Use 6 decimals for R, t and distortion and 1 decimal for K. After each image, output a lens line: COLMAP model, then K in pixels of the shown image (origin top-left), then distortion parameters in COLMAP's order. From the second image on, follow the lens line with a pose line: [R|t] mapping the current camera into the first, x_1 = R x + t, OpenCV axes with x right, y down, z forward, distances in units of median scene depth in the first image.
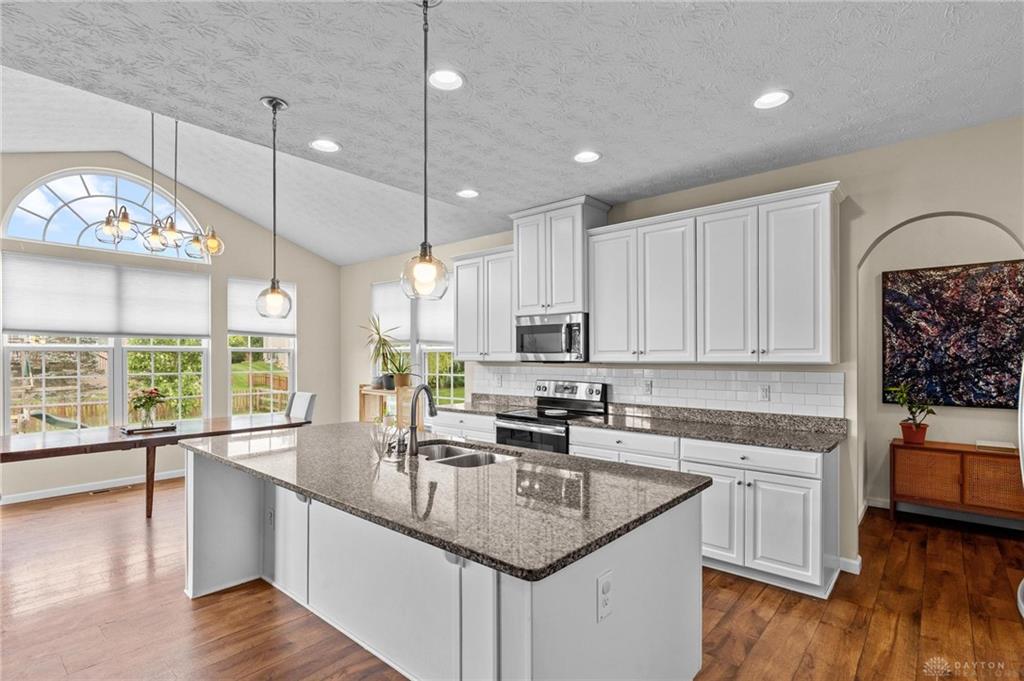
lens RADIAL K [[496.8, 0, 526.5], [0, 496.8, 358.9], [0, 0, 1]] dist [-0.011057, 0.001465]
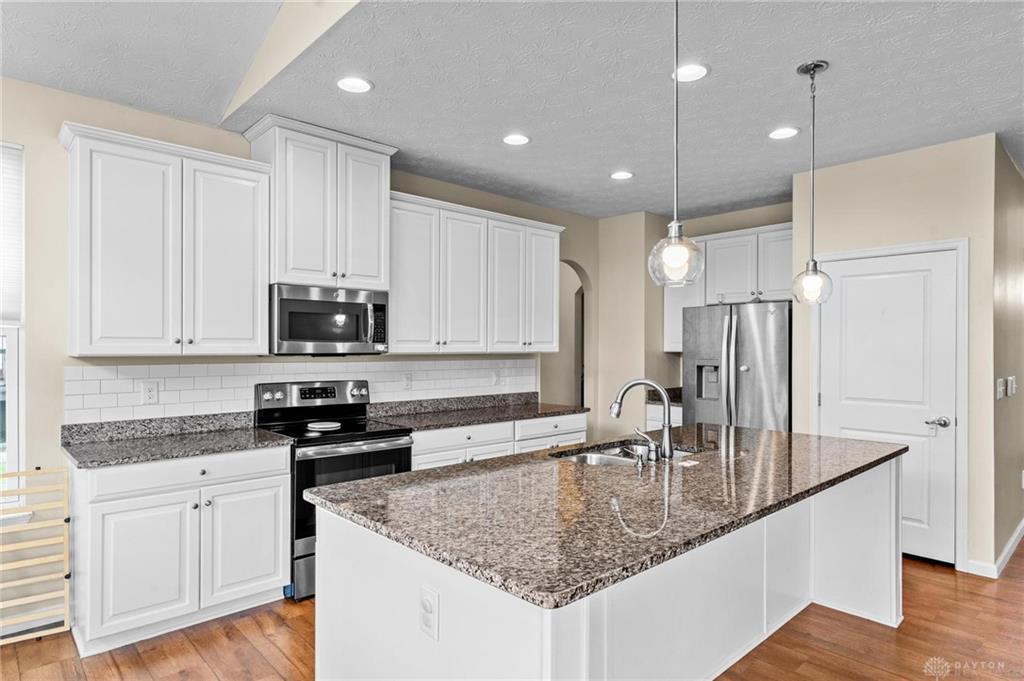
lens RADIAL K [[577.6, 0, 517.2], [0, 577.6, 343.2], [0, 0, 1]] dist [0.001334, -0.001213]
pose [[0.130621, 0.006101, 0.991414, -0.817082], [0.005056, 0.999964, -0.006820, -0.003830], [-0.991419, 0.005904, 0.130585, 0.705344]]
